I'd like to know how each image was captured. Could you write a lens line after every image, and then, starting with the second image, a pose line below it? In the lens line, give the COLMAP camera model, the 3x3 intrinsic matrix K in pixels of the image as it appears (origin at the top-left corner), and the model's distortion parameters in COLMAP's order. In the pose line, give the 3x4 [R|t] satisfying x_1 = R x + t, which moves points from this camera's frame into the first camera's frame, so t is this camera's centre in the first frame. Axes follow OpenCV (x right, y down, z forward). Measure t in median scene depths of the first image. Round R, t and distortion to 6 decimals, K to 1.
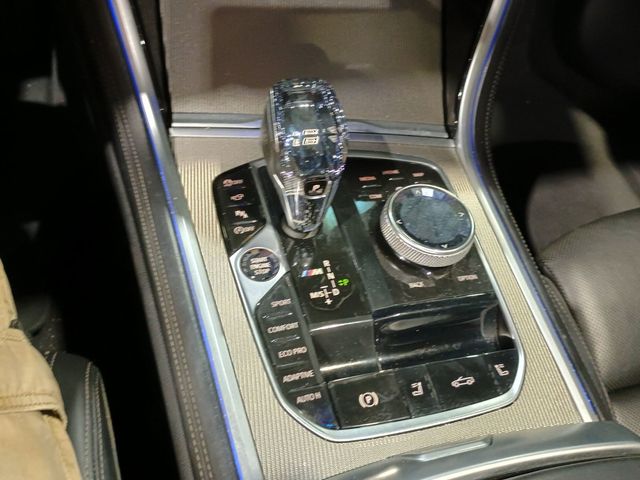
lens RADIAL K [[566.3, 0, 320.4], [0, 566.3, 239.9], [0, 0, 1]] dist [0.053594, -0.027714]
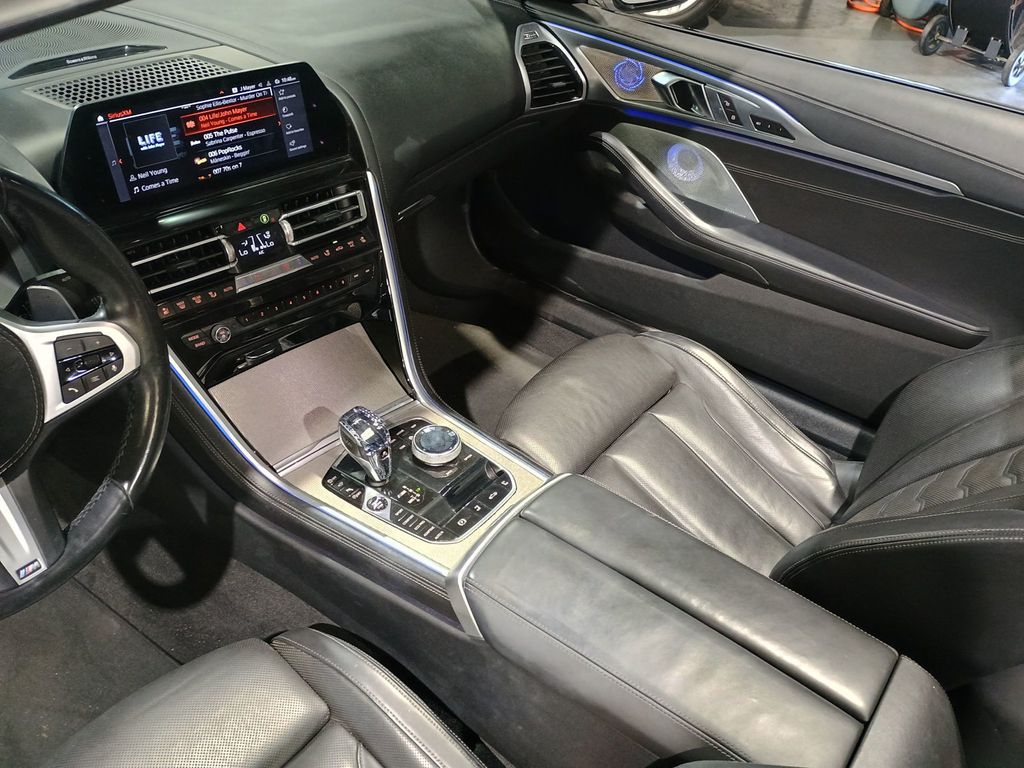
lens RADIAL K [[906.2, 0, 517.2], [0, 906.2, 386.3], [0, 0, 1]] dist [0.053594, -0.027714]
pose [[0.784775, -0.470578, 0.403342, -0.765740], [0.533301, 0.844288, -0.052606, 0.118005], [-0.315782, 0.256387, 0.913536, -1.999448]]
